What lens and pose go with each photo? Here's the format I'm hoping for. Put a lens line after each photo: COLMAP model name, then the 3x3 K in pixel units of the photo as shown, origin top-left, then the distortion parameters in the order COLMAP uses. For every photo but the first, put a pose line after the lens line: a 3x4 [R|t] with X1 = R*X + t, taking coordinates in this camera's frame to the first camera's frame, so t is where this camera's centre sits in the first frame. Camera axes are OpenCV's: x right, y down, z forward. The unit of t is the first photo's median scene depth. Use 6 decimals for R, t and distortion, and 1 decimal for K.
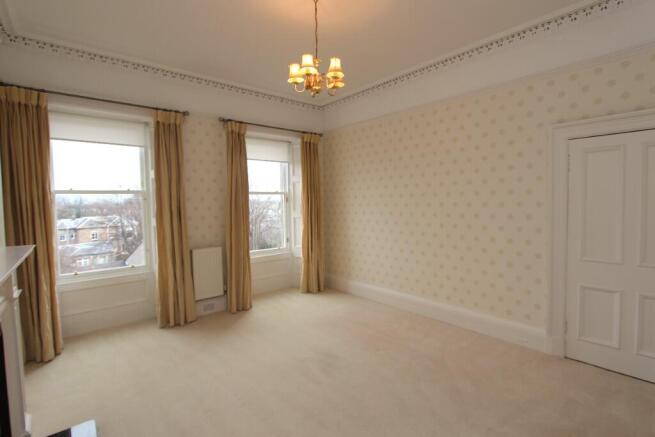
lens RADIAL K [[318.3, 0, 327.5], [0, 318.3, 218.5], [0, 0, 1]] dist [-0.000076, -0.000082]
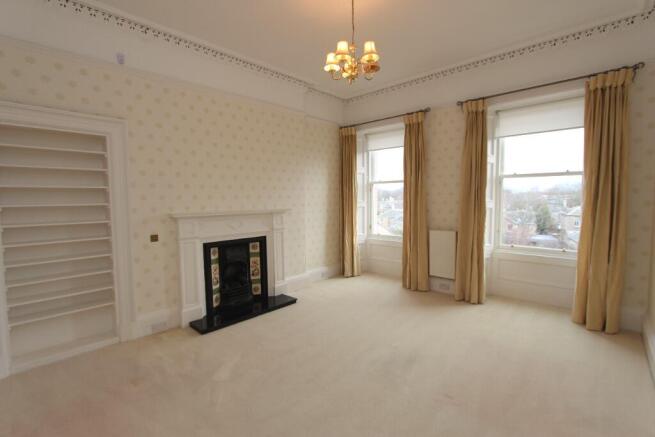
lens RADIAL K [[301.0, 0, 327.5], [0, 301.0, 218.5], [0, 0, 1]] dist [0.000214, 0.000067]
pose [[0.121162, 0.096970, -0.987885, 0.572166], [-0.029438, 0.995130, 0.094071, -0.033657], [0.992196, 0.017683, 0.123426, 0.491271]]
